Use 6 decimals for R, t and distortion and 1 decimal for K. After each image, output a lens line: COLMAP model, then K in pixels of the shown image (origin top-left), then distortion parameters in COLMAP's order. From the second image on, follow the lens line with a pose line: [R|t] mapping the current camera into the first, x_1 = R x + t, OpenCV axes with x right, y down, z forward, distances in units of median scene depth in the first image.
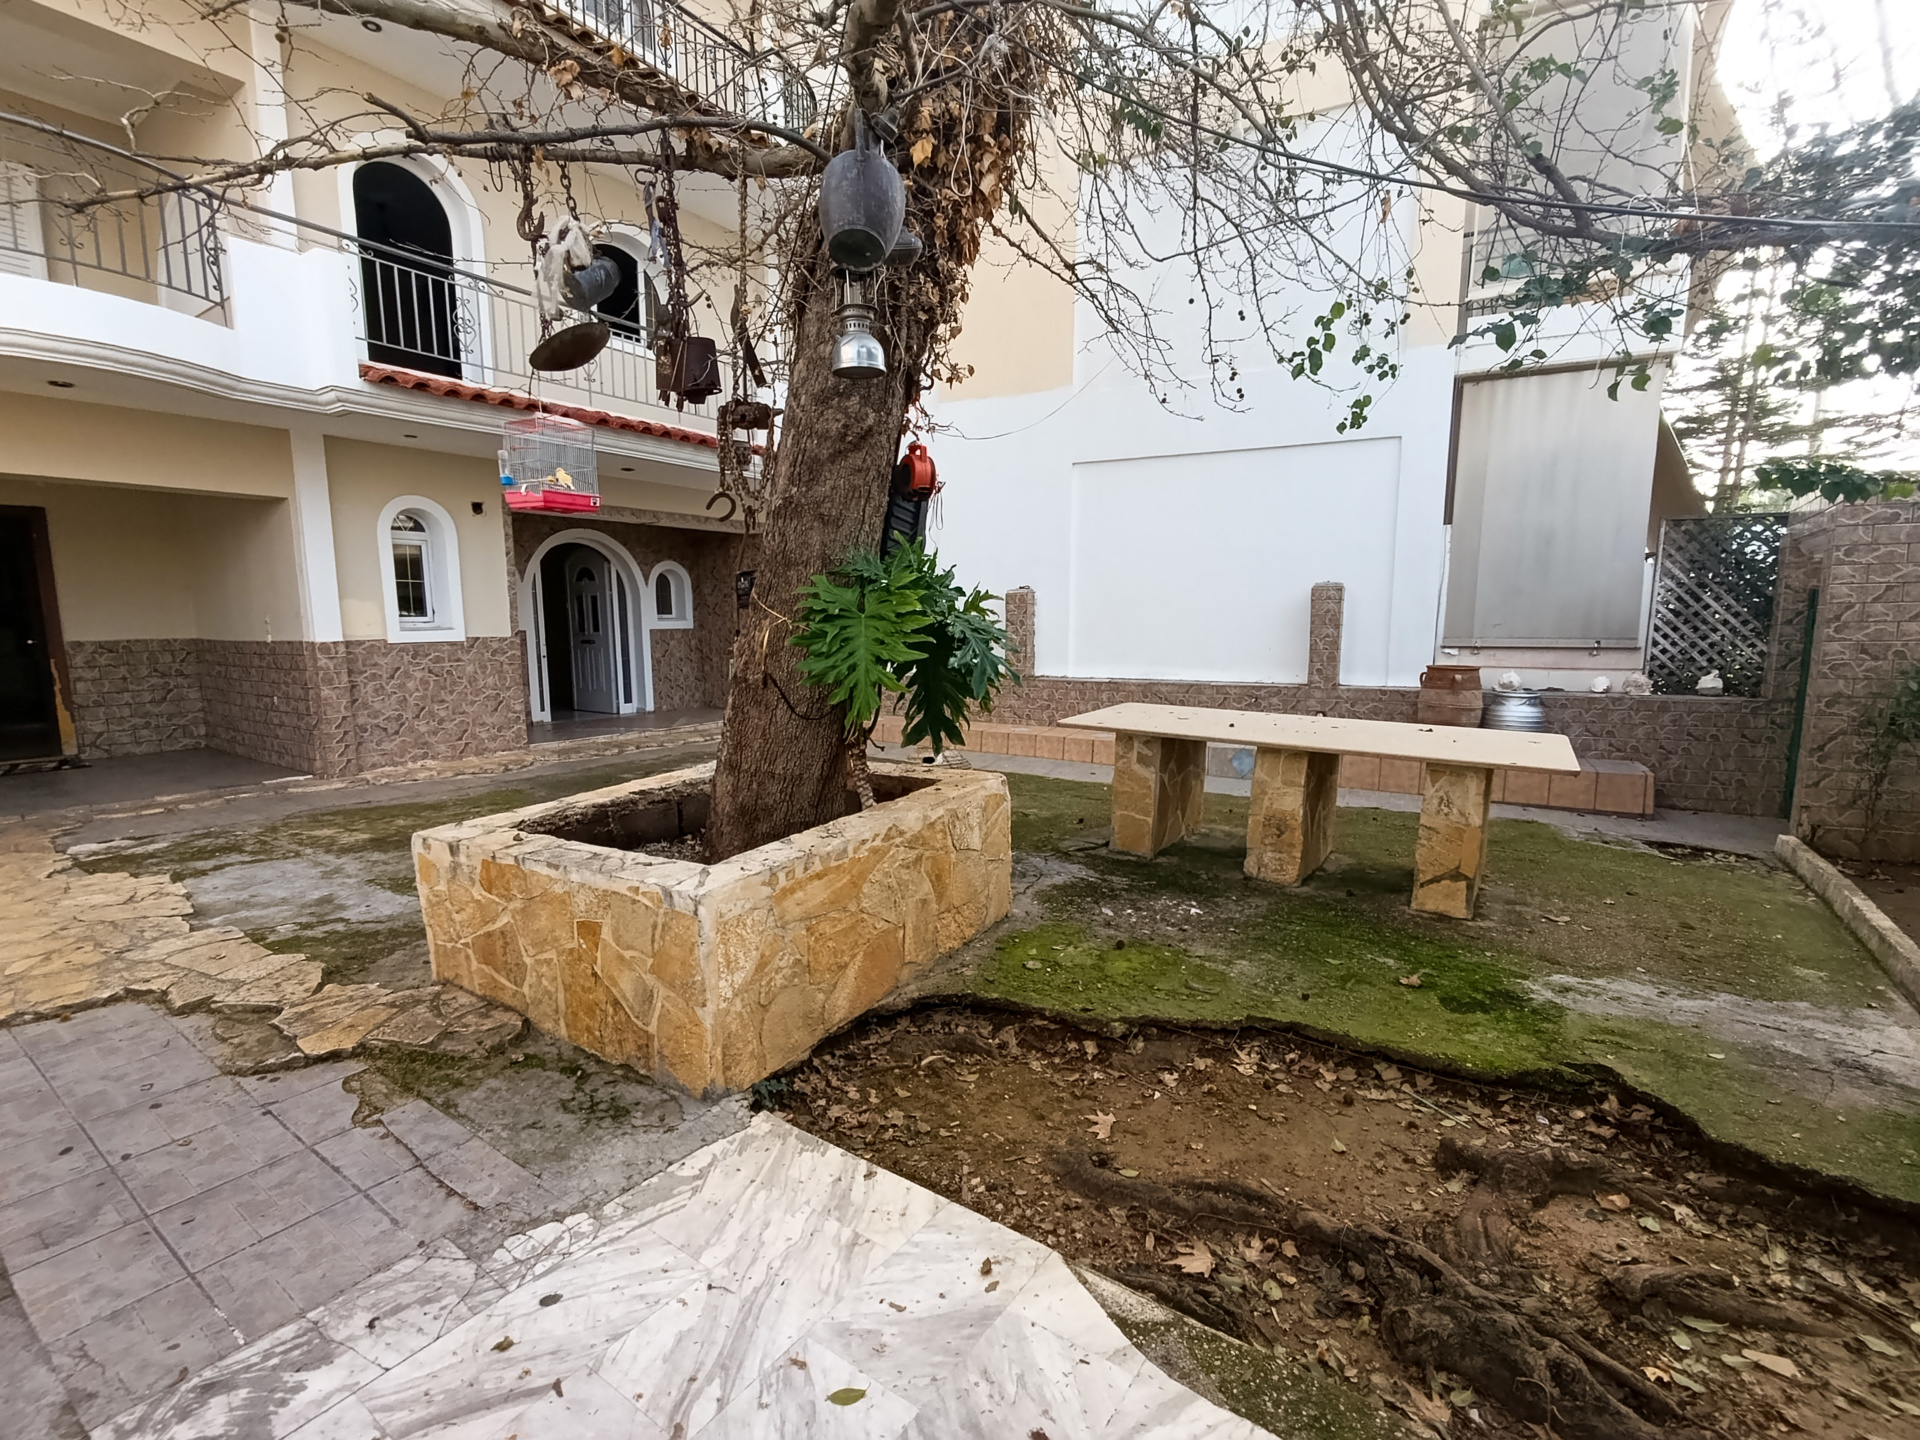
lens RADIAL K [[878.2, 0, 962.9], [0, 878.2, 729.3], [0, 0, 1]] dist [0.004699, 0.001403]
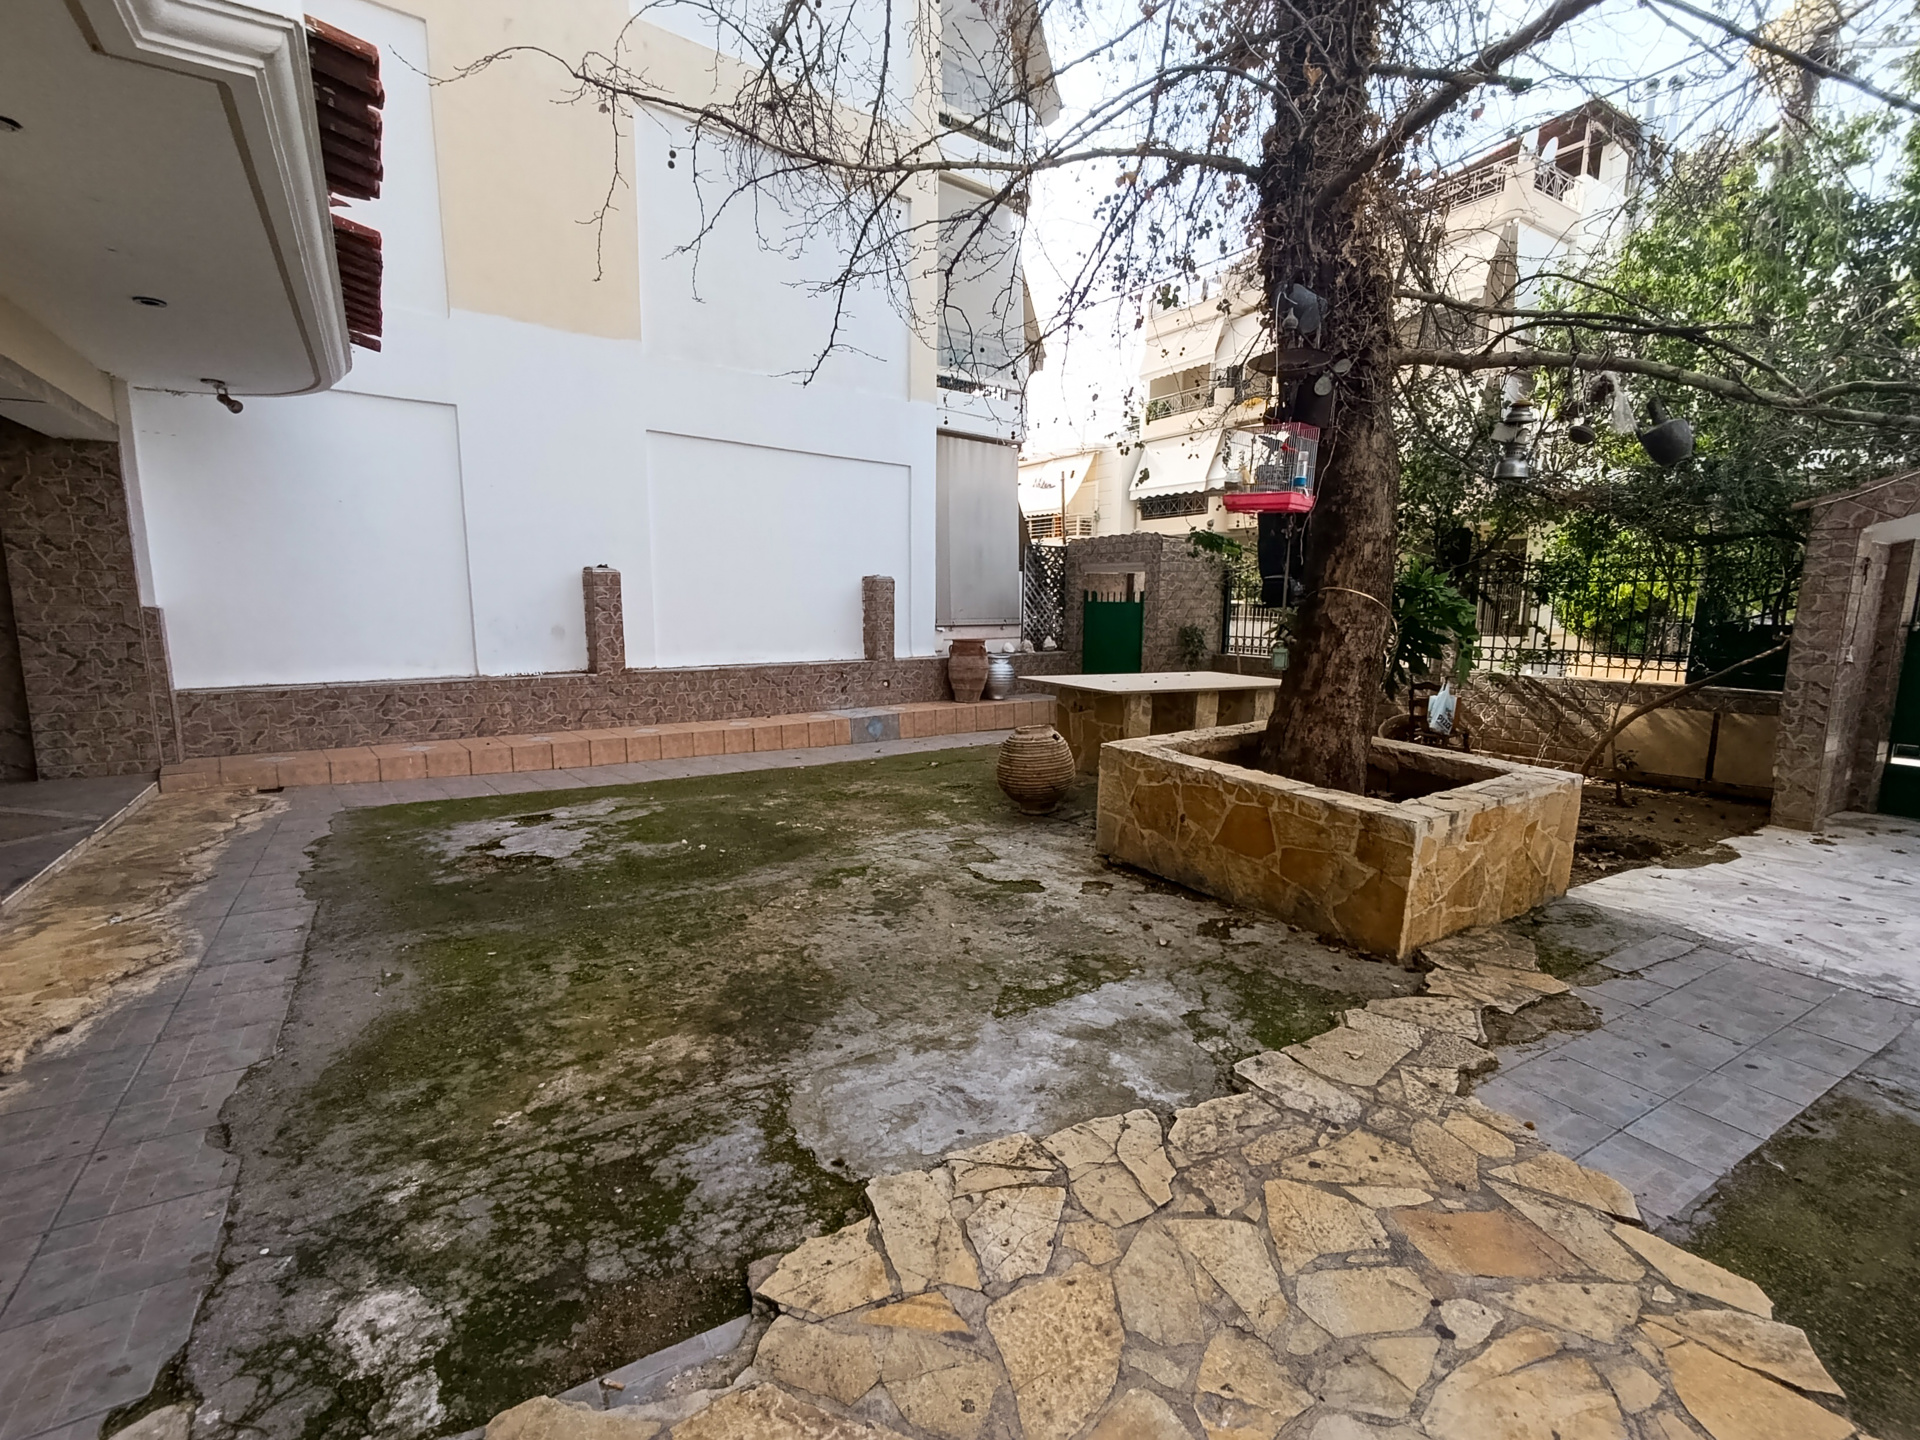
lens RADIAL K [[878.2, 0, 958.5], [0, 878.2, 722.9], [0, 0, 1]] dist [0.004699, 0.001403]
pose [[0.394174, -0.123388, 0.910715, -1.592934], [0.105887, 0.990445, 0.088360, -0.136135], [-0.912916, 0.061604, 0.403473, 0.946021]]
